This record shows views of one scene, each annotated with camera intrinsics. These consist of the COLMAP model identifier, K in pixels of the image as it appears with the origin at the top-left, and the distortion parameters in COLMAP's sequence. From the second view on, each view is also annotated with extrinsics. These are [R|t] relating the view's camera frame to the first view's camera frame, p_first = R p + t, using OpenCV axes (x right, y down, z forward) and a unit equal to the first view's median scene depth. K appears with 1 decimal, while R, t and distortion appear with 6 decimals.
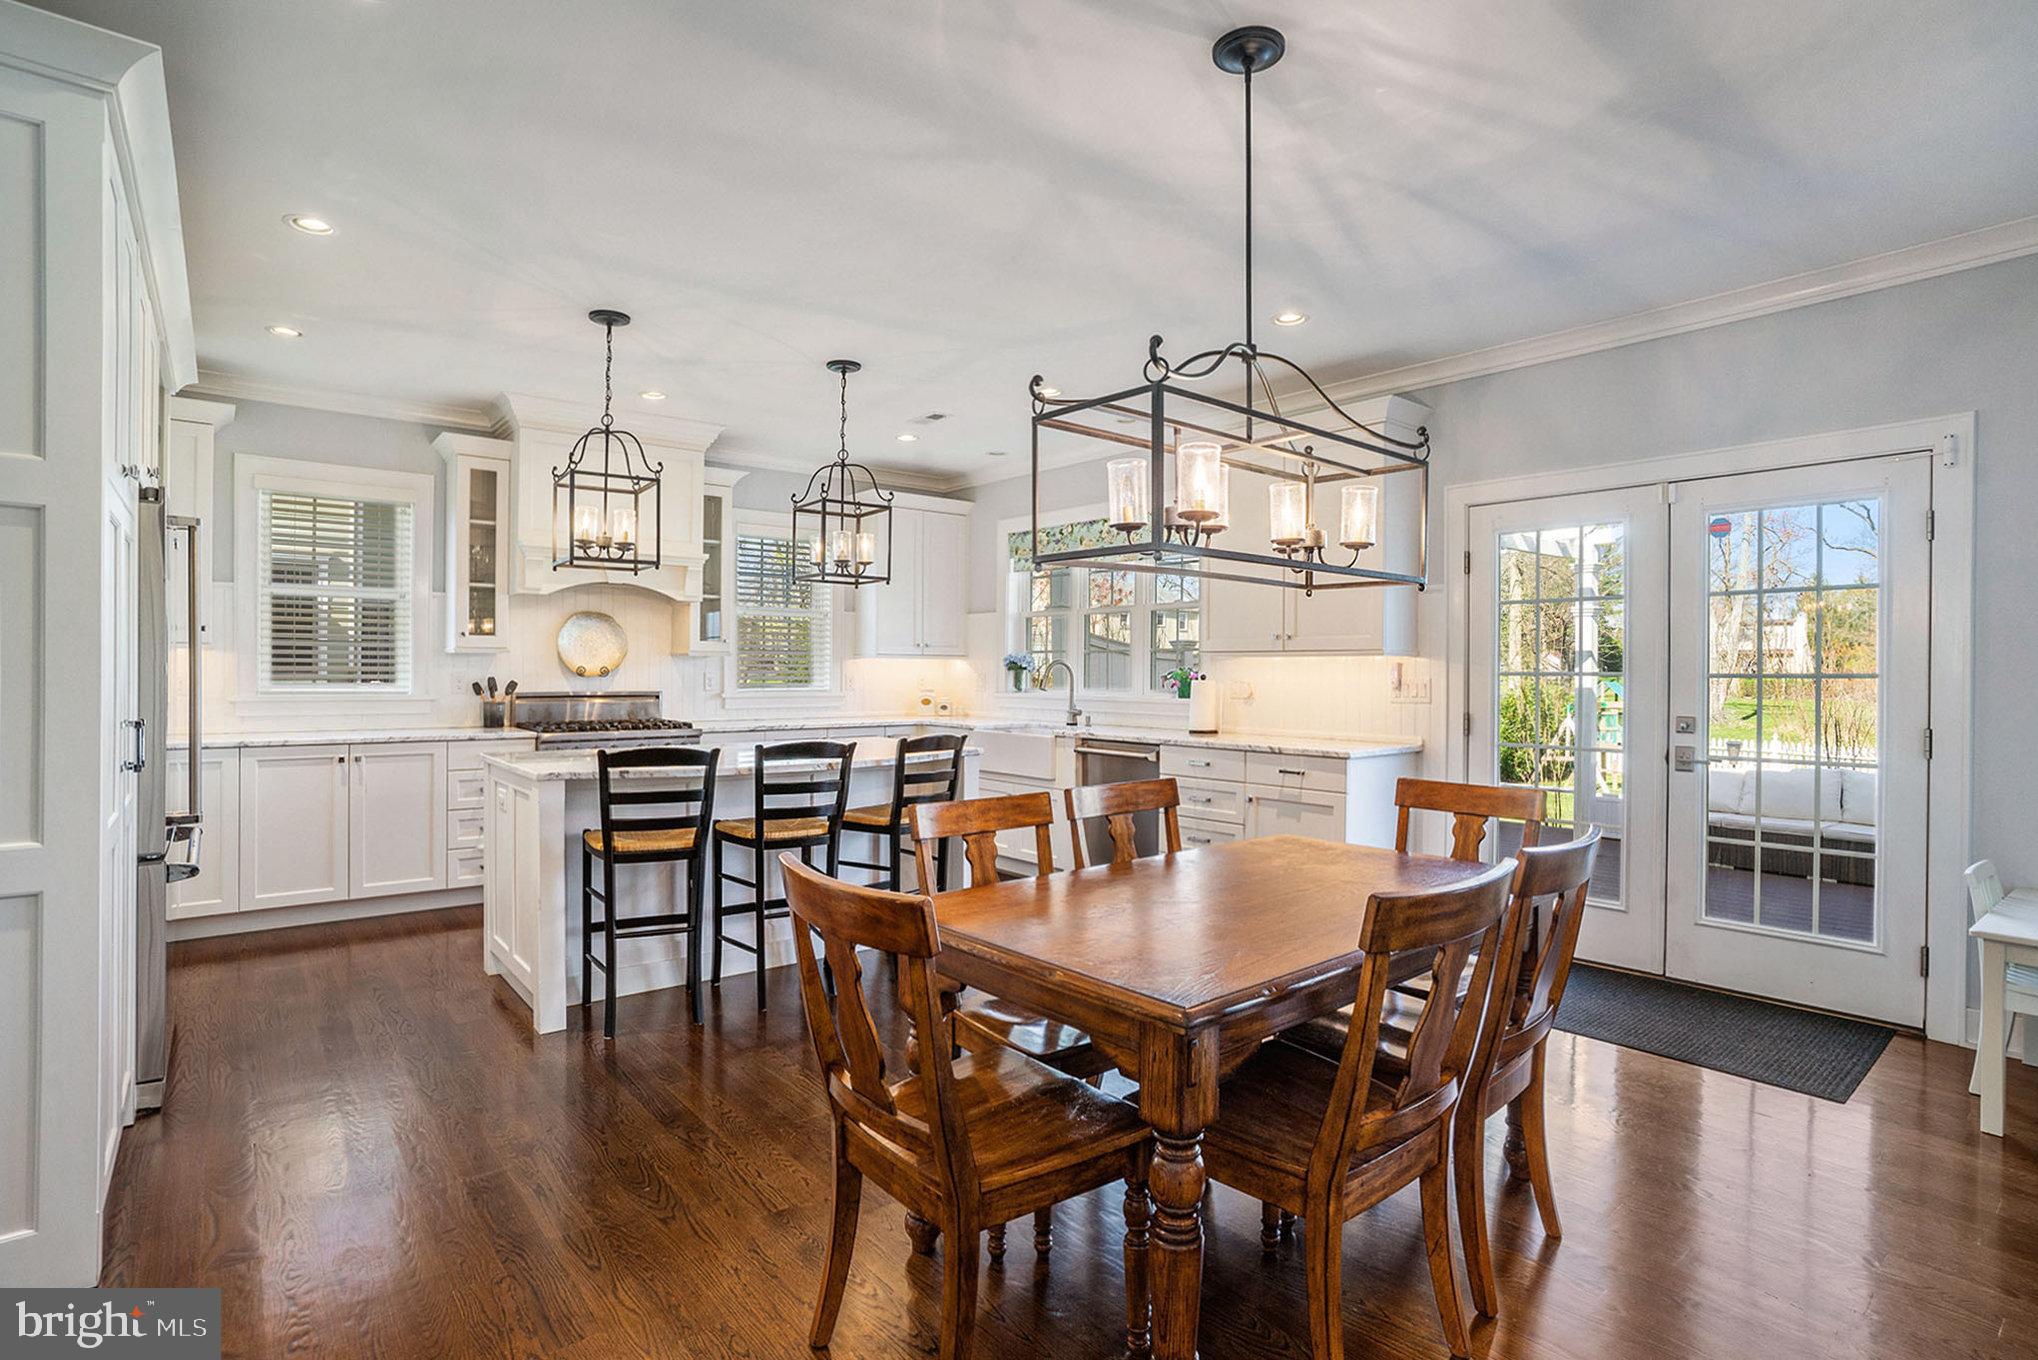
lens RADIAL K [[984.3, 0, 1021.3], [0, 984.3, 656.2], [0, 0, 1]] dist [-0.067634, 0.035605]
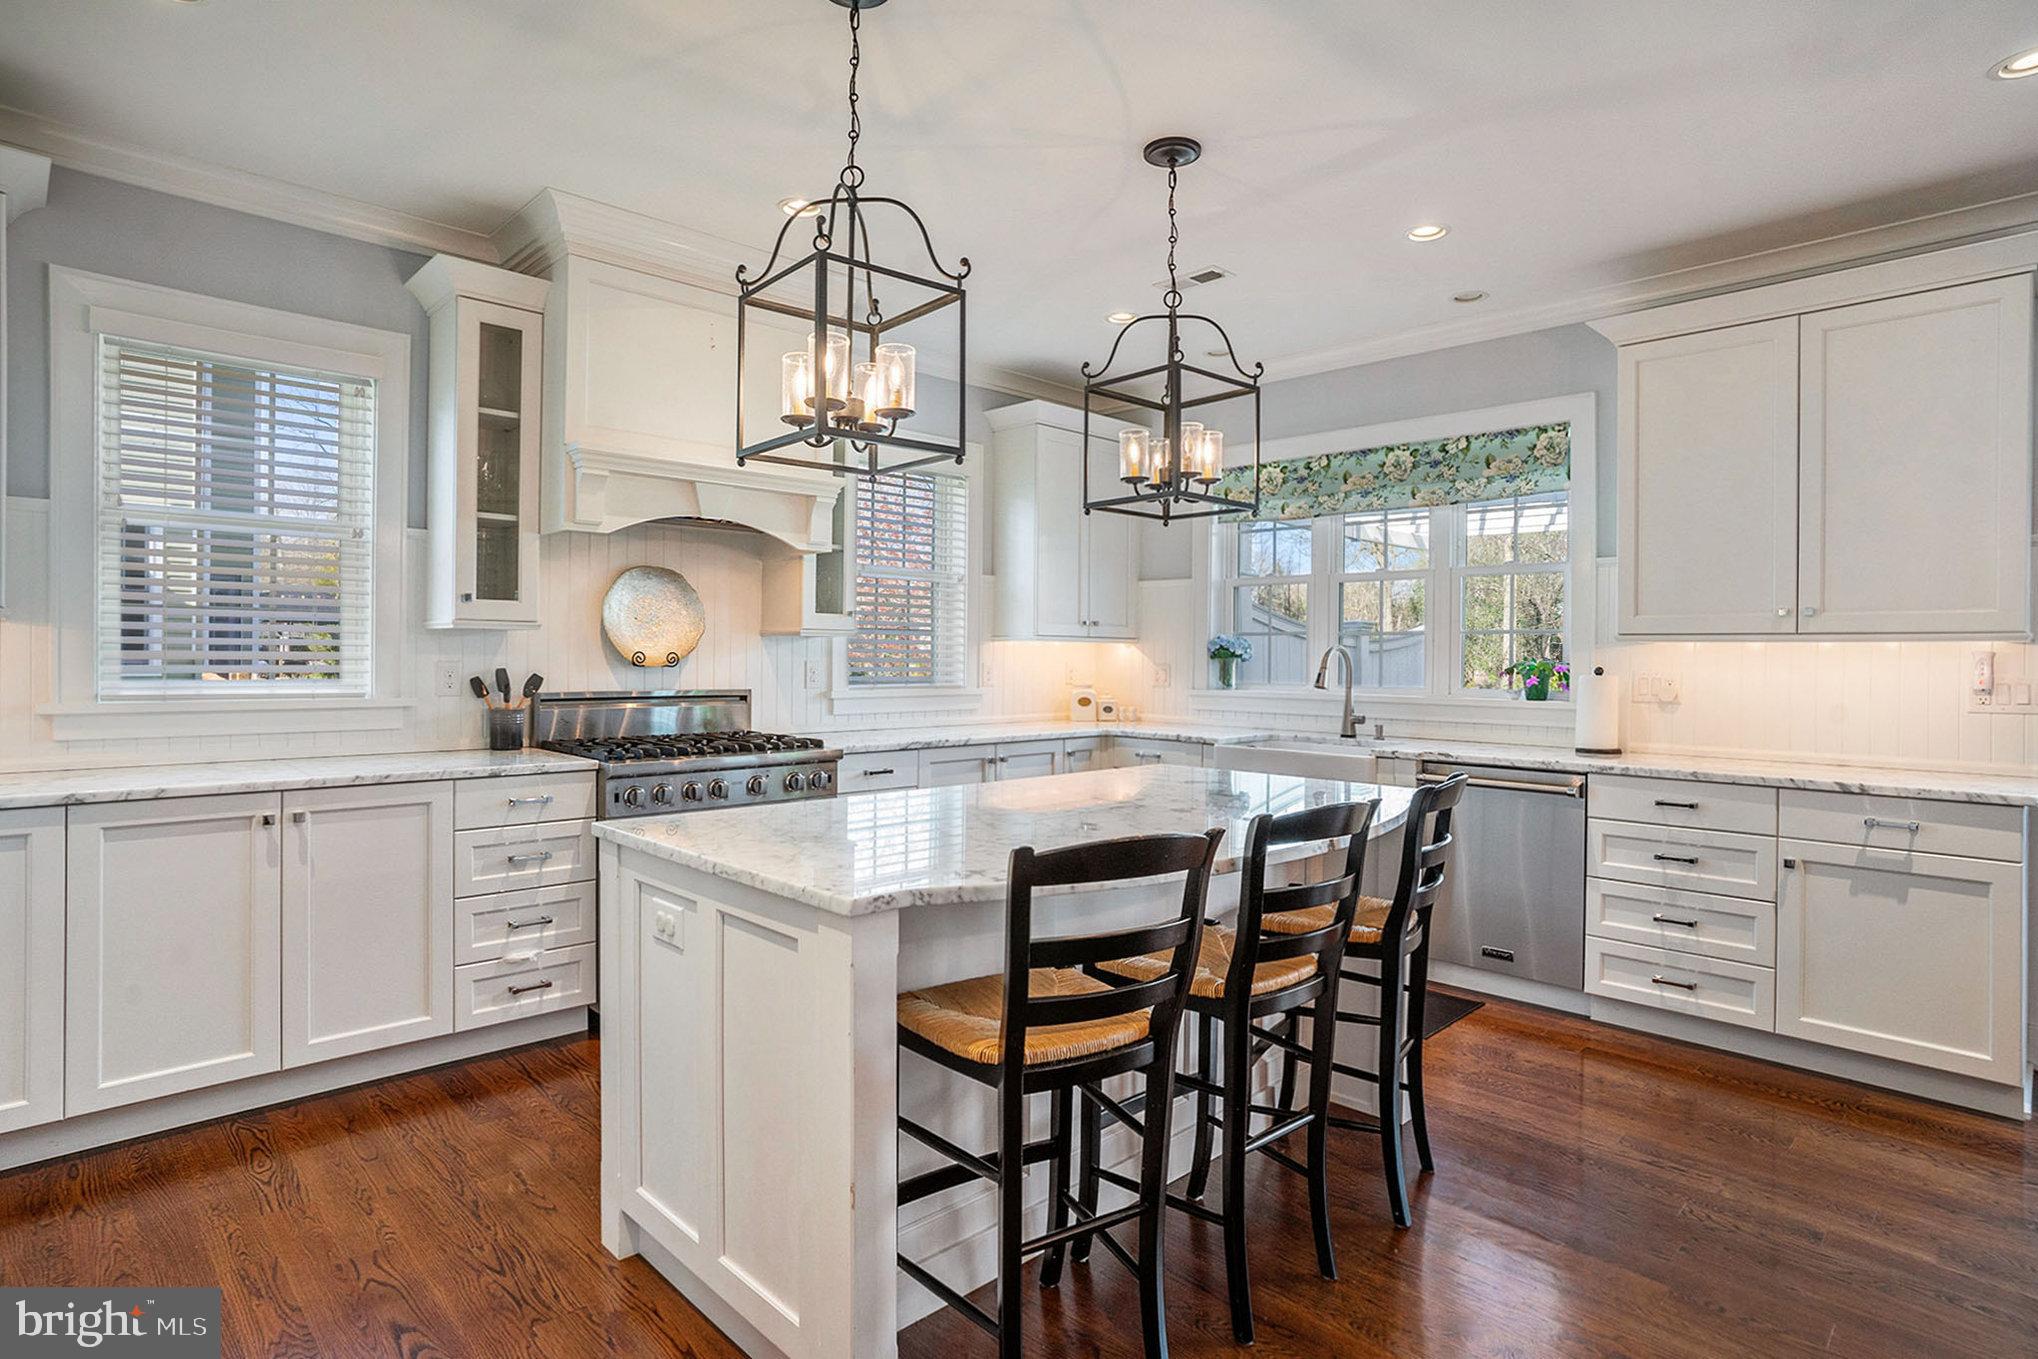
lens RADIAL K [[1027.3, 0, 1019.3], [0, 1027.3, 654.6], [0, 0, 1]] dist [-0.046713, 0.025075]
pose [[0.996243, 0.003691, 0.086524, -0.289217], [-0.004908, 0.999892, 0.013866, 0.001960], [-0.086464, -0.014238, 0.996153, 0.340197]]
